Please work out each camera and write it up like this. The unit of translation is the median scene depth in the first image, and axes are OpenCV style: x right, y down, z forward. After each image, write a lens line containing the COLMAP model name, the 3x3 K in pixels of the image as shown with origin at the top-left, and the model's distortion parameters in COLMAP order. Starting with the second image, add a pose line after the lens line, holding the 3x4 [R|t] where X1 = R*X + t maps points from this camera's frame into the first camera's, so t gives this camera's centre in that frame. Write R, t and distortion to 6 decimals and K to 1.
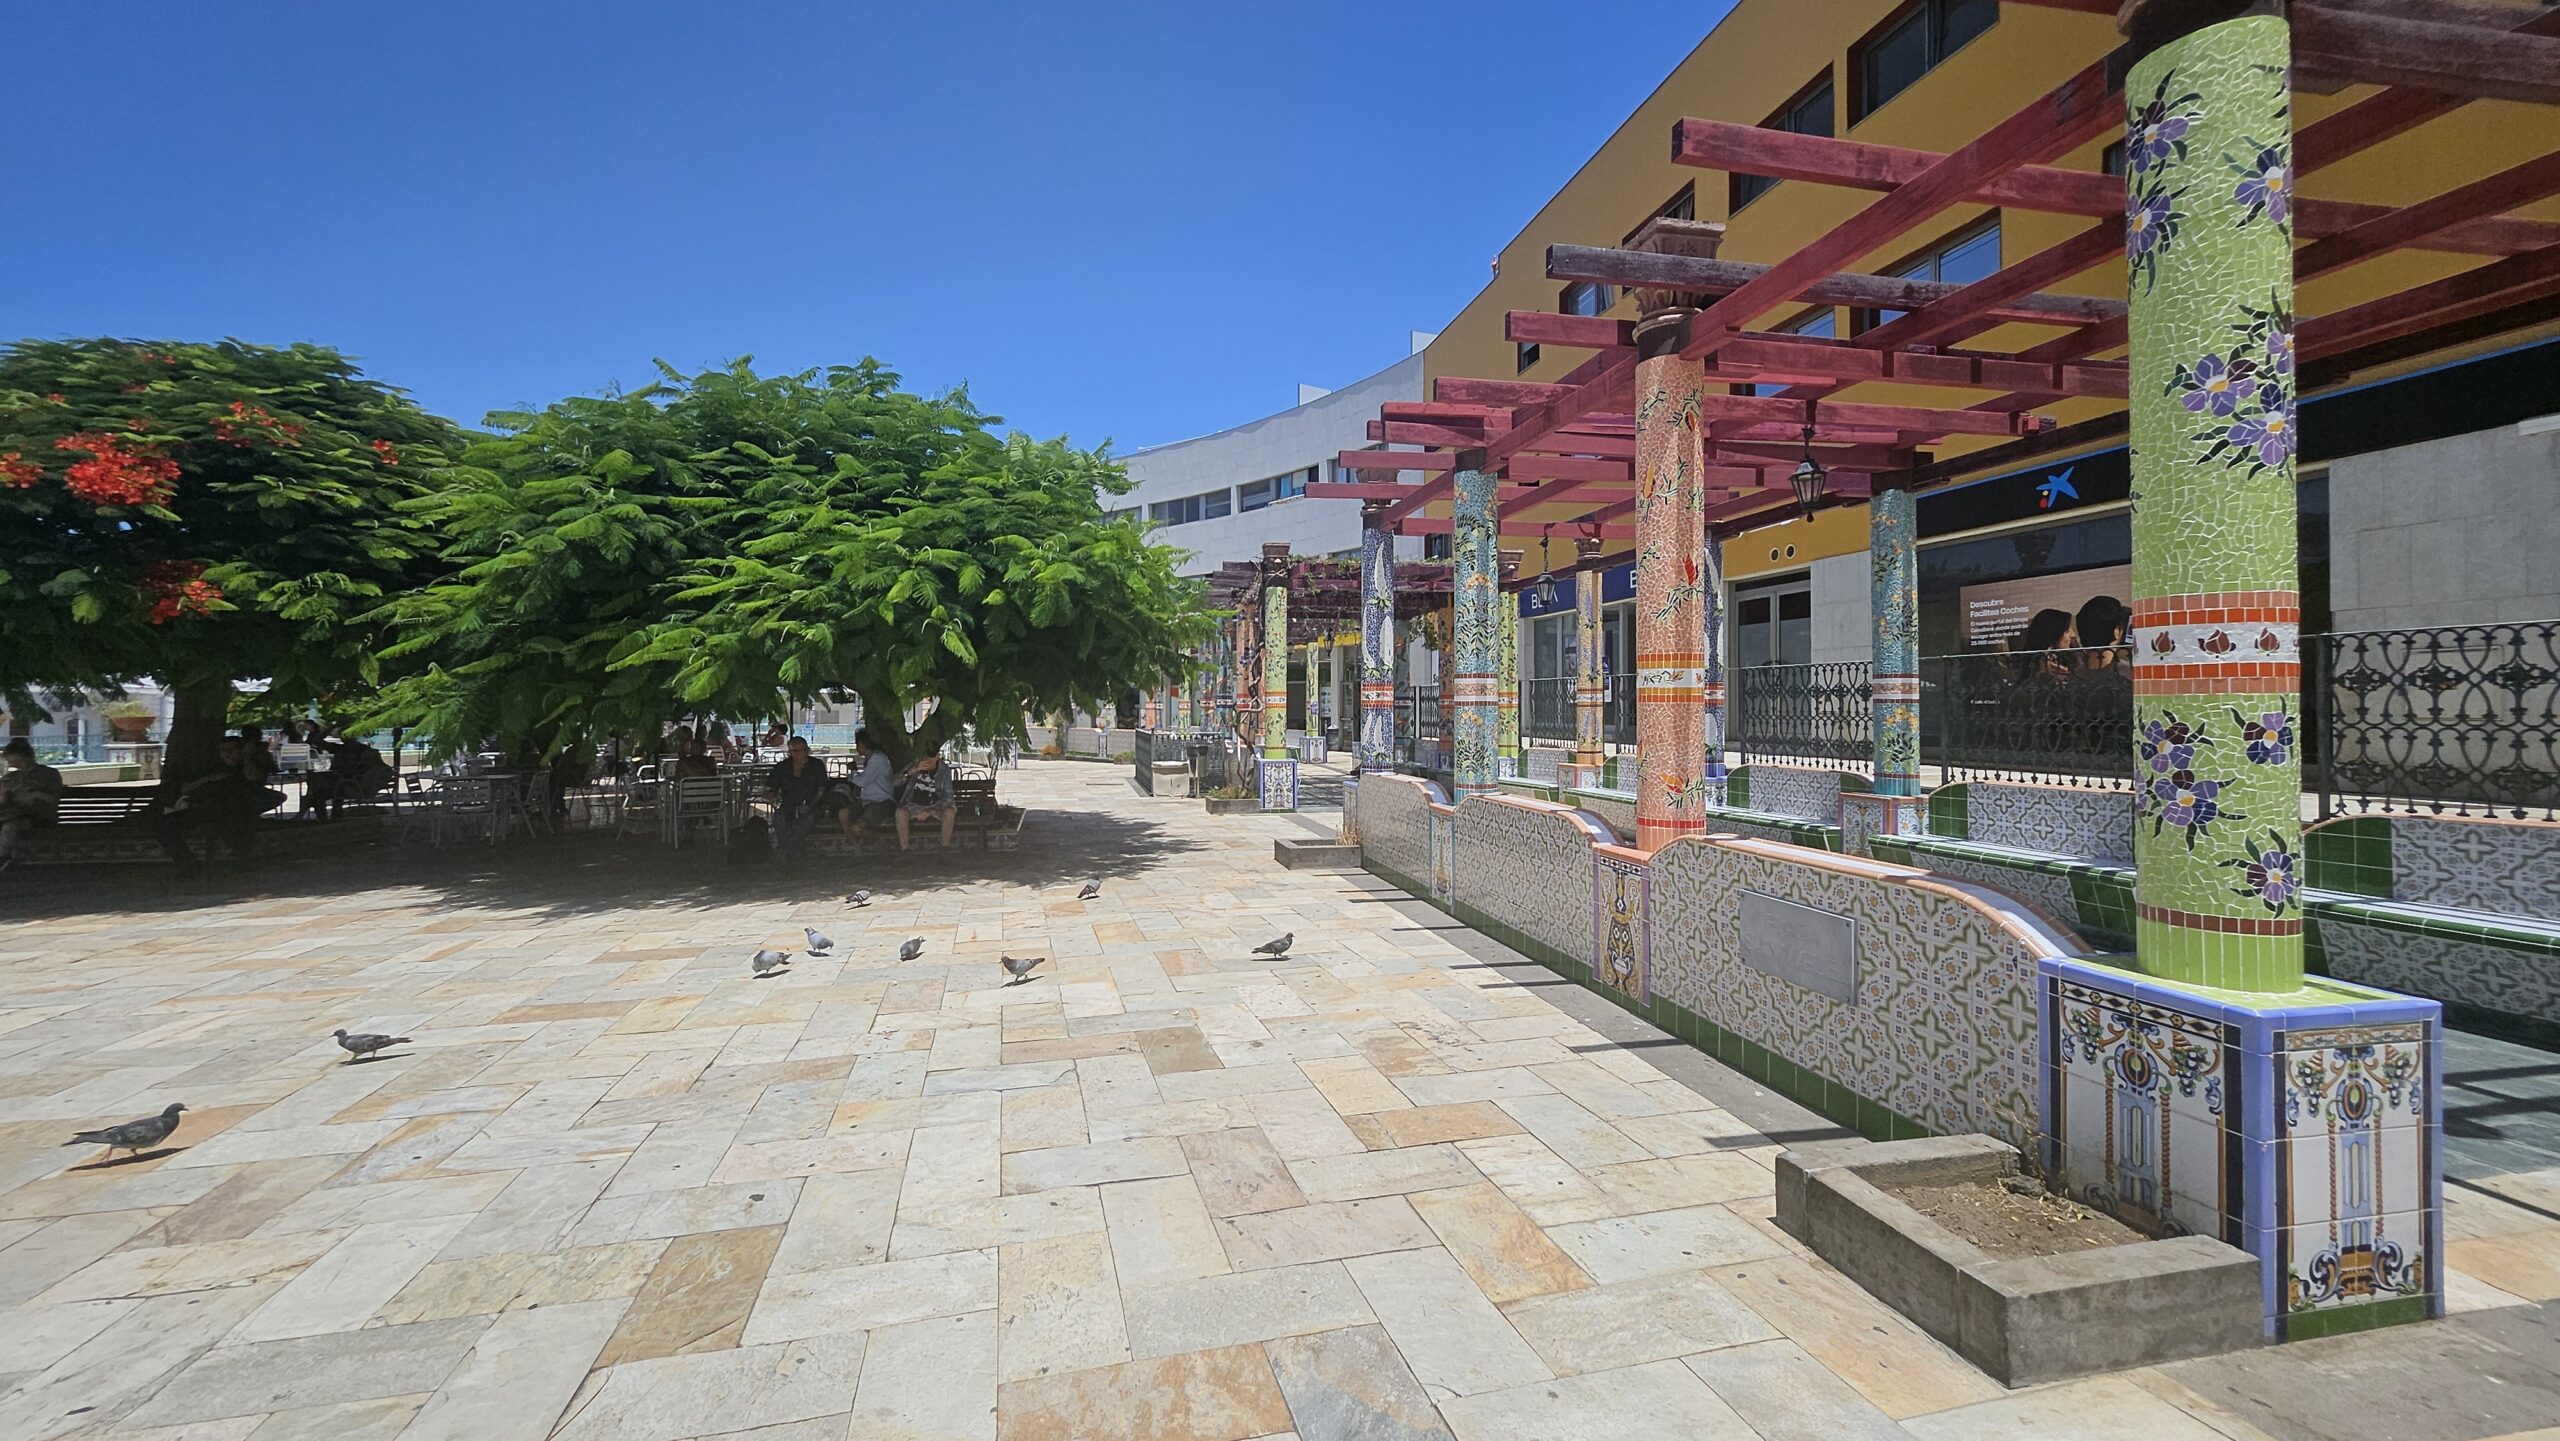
lens RADIAL K [[1014.4, 0, 1271.4], [0, 1014.4, 708.0], [0, 0, 1]] dist [-0.007979, 0.000936]
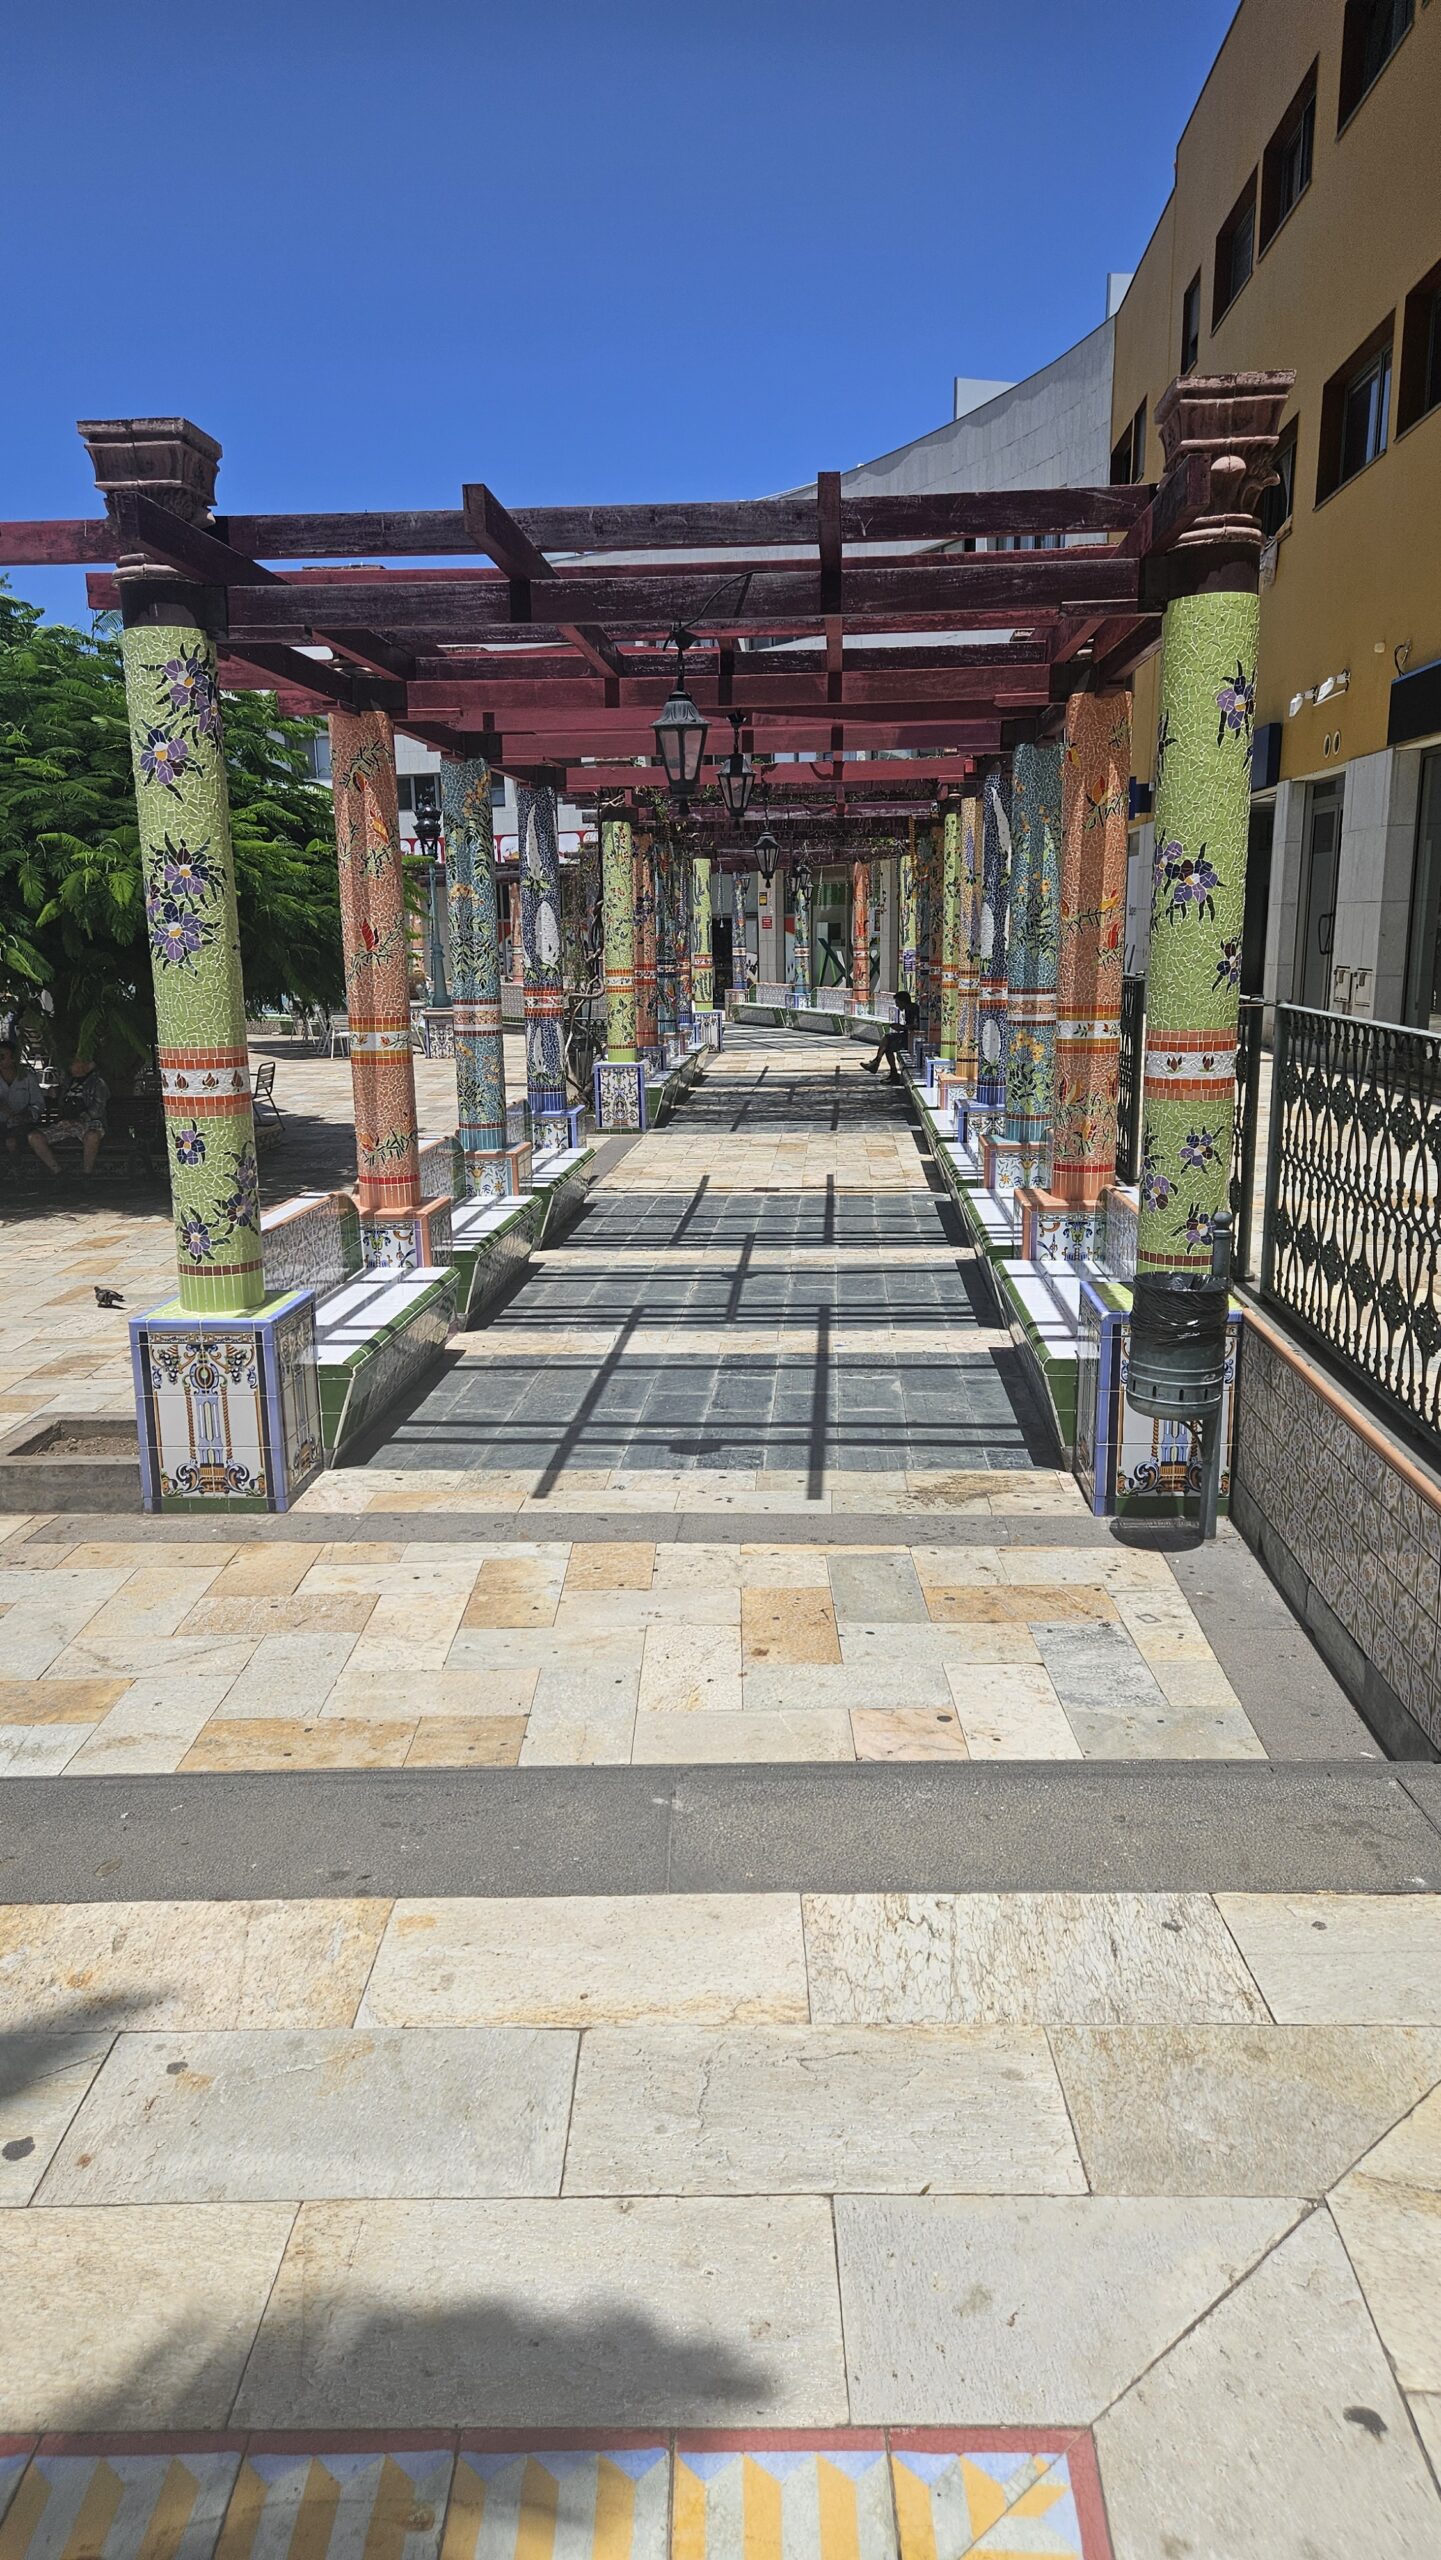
lens RADIAL K [[1707.8, 0, 721.6], [0, 1707.8, 1291.7], [0, 0, 1]] dist [0.058071, -0.022458]
pose [[0.971492, 0.037712, -0.234052, 2.489799], [0.012608, 0.977651, 0.209856, -0.304275], [0.236735, -0.206824, 0.949305, -1.366111]]
